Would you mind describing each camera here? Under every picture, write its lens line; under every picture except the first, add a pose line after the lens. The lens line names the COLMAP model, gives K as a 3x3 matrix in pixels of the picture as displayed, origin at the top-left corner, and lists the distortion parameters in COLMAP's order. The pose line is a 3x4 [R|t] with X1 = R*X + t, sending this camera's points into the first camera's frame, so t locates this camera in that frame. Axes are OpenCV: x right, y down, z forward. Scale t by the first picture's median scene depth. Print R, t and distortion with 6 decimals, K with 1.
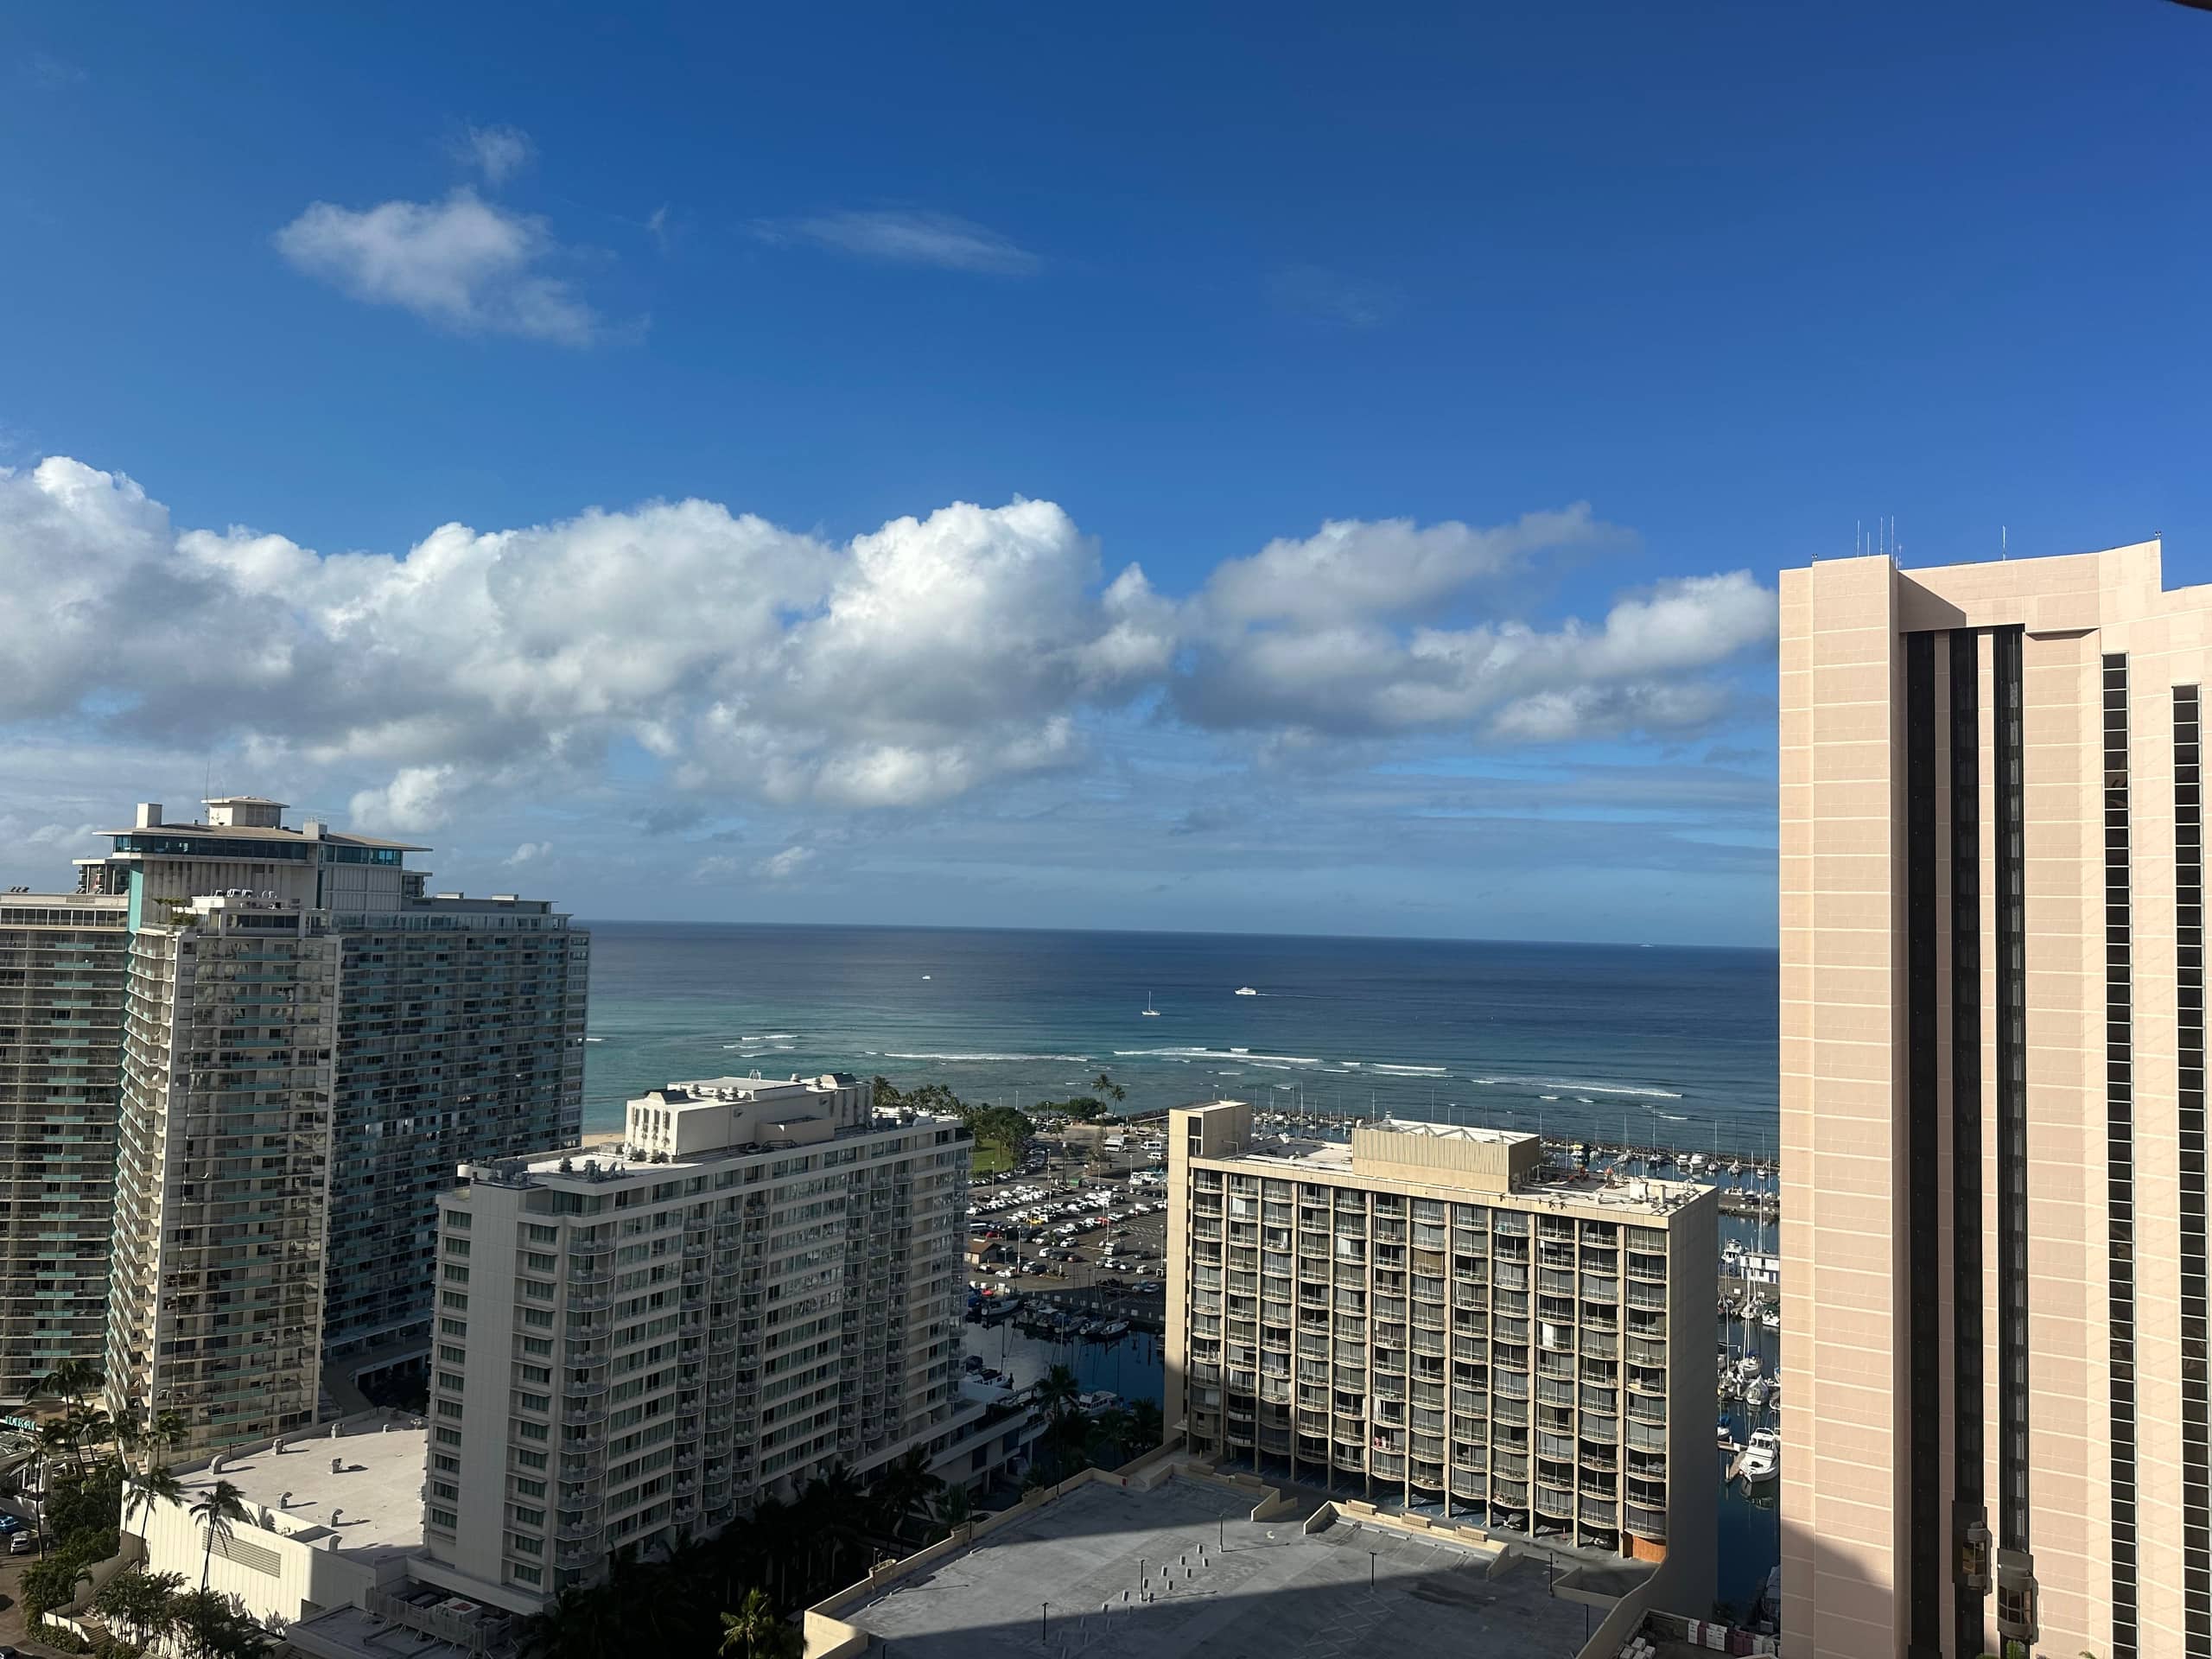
lens RADIAL K [[1575.4, 0, 1106.0], [0, 1575.4, 829.5], [0, 0, 1]] dist [0.009483, -0.002004]
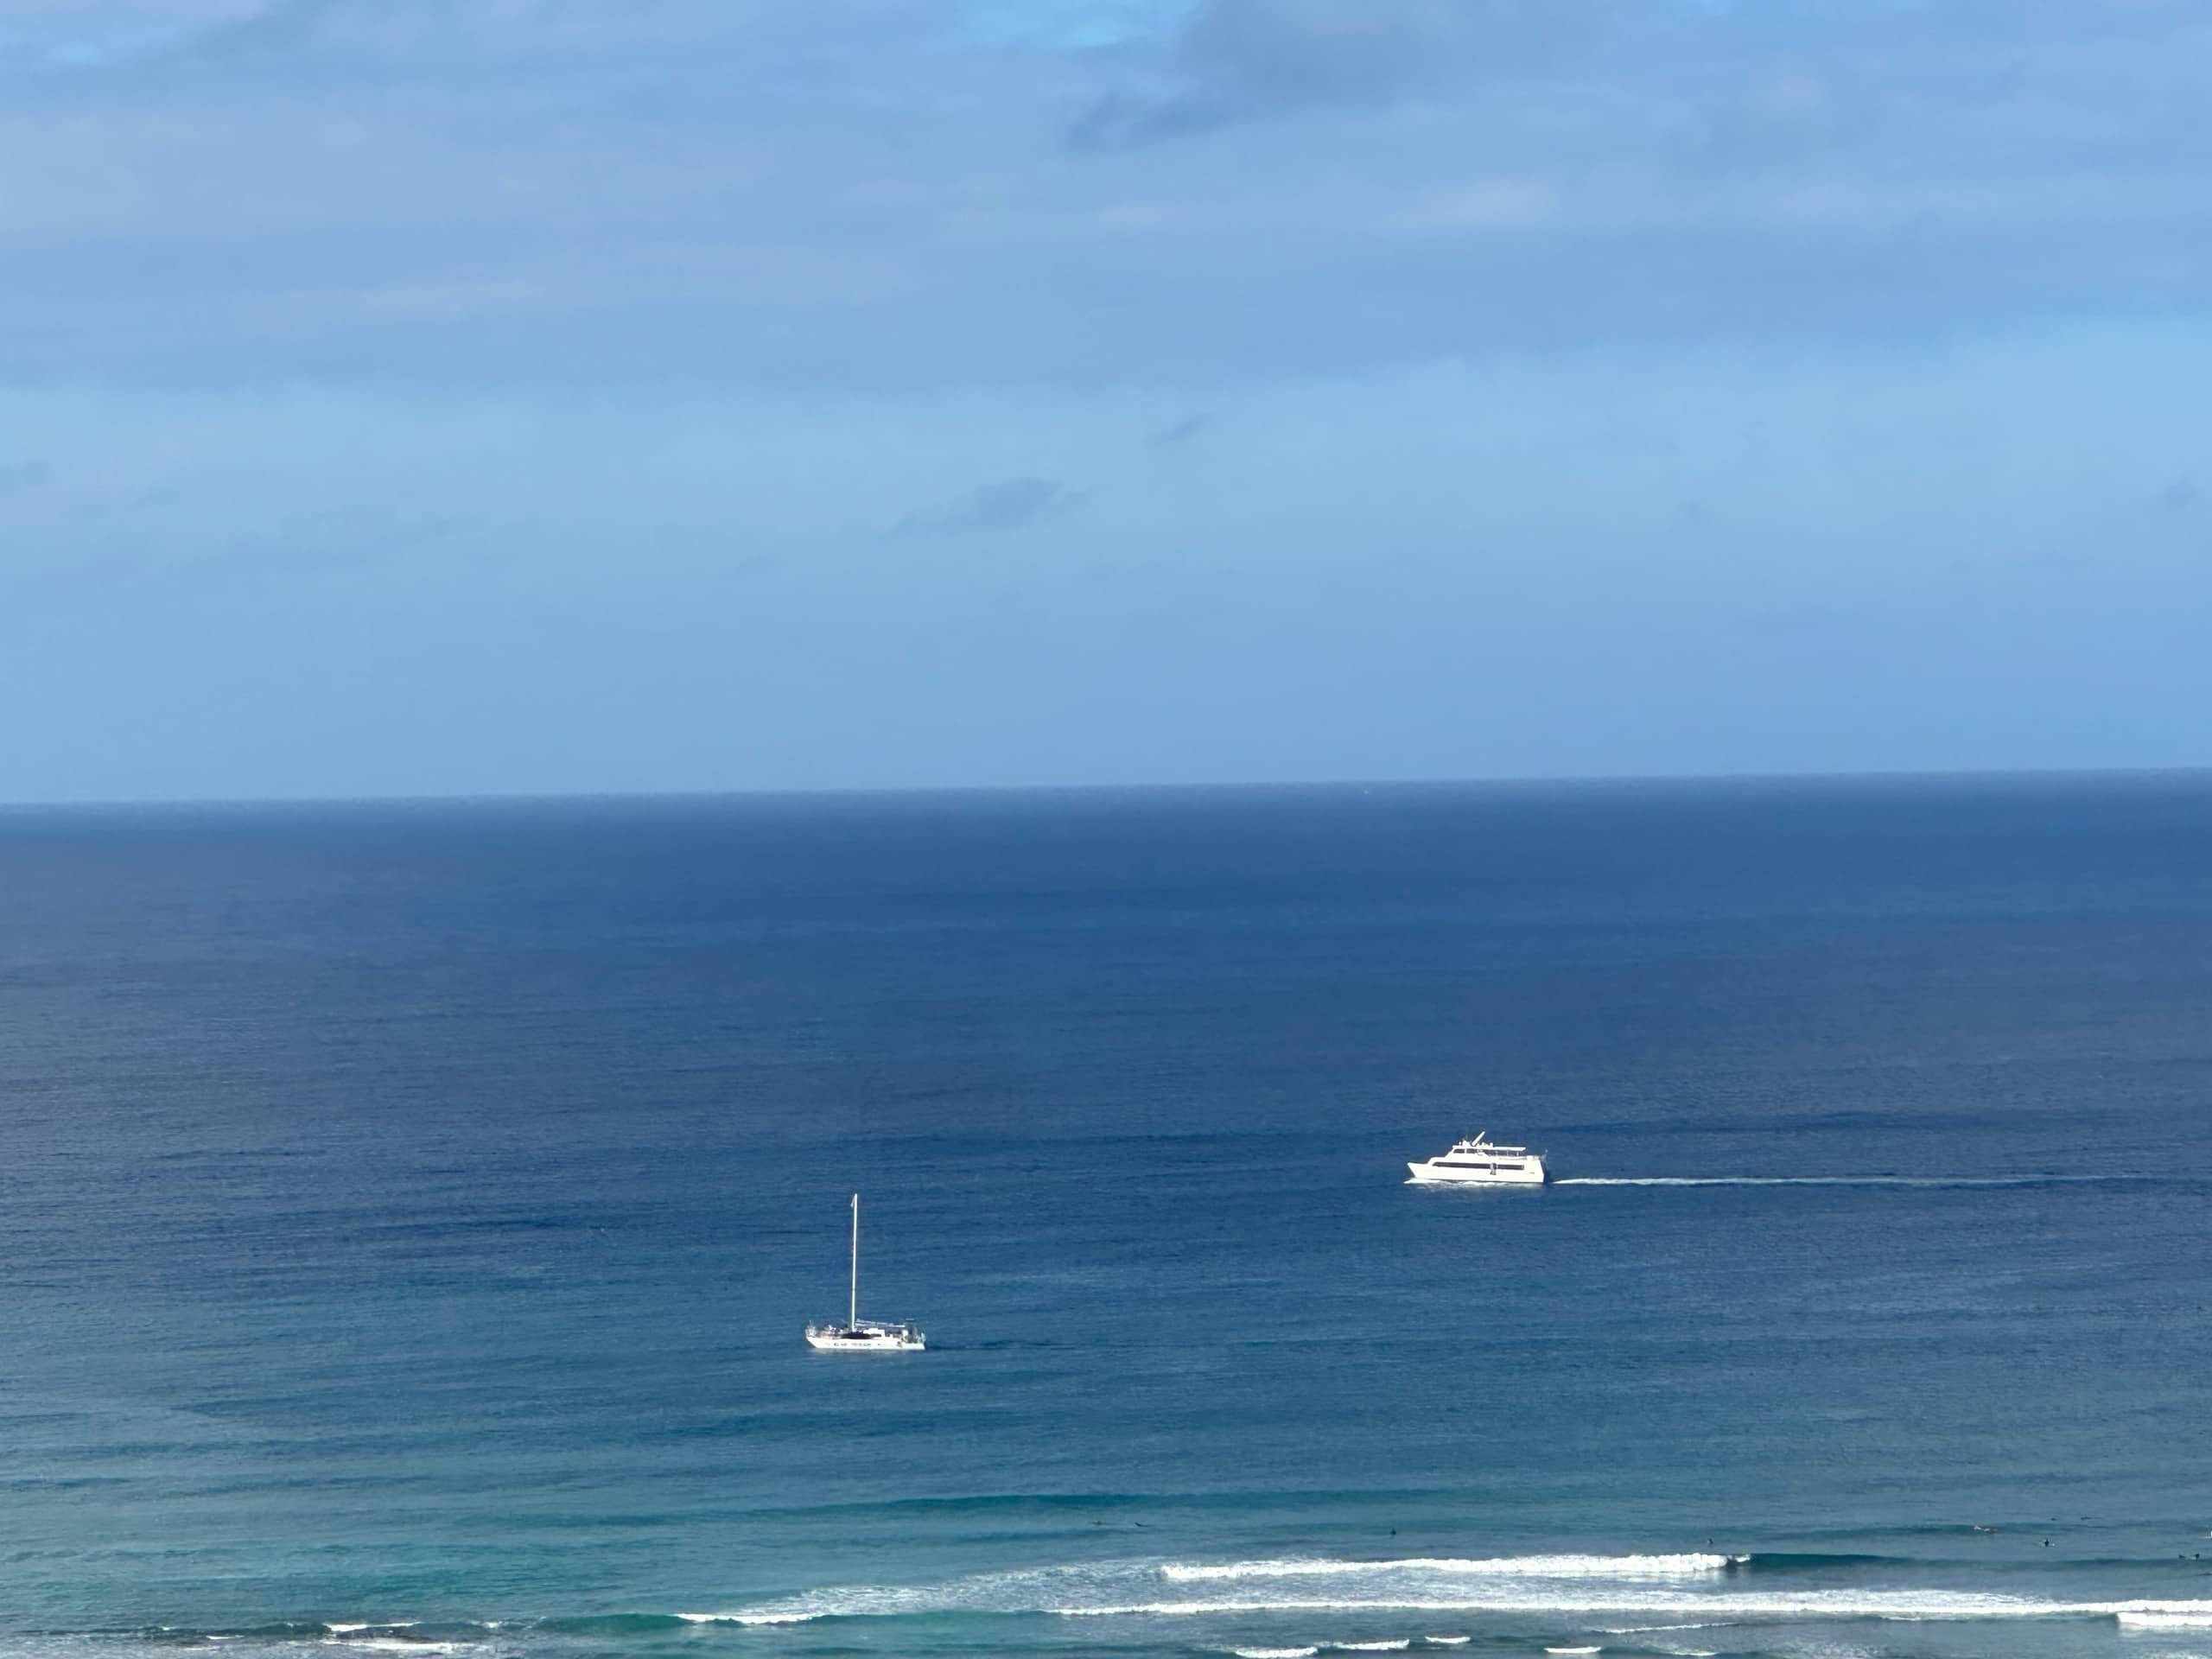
lens RADIAL K [[1575.4, 0, 1106.0], [0, 1575.4, 829.5], [0, 0, 1]] dist [0.009483, -0.002004]
pose [[0.968448, 0.055287, -0.243006, 0.086310], [0.042026, 0.924888, 0.377909, 0.007007], [0.245647, -0.376198, 0.893383, 0.832837]]
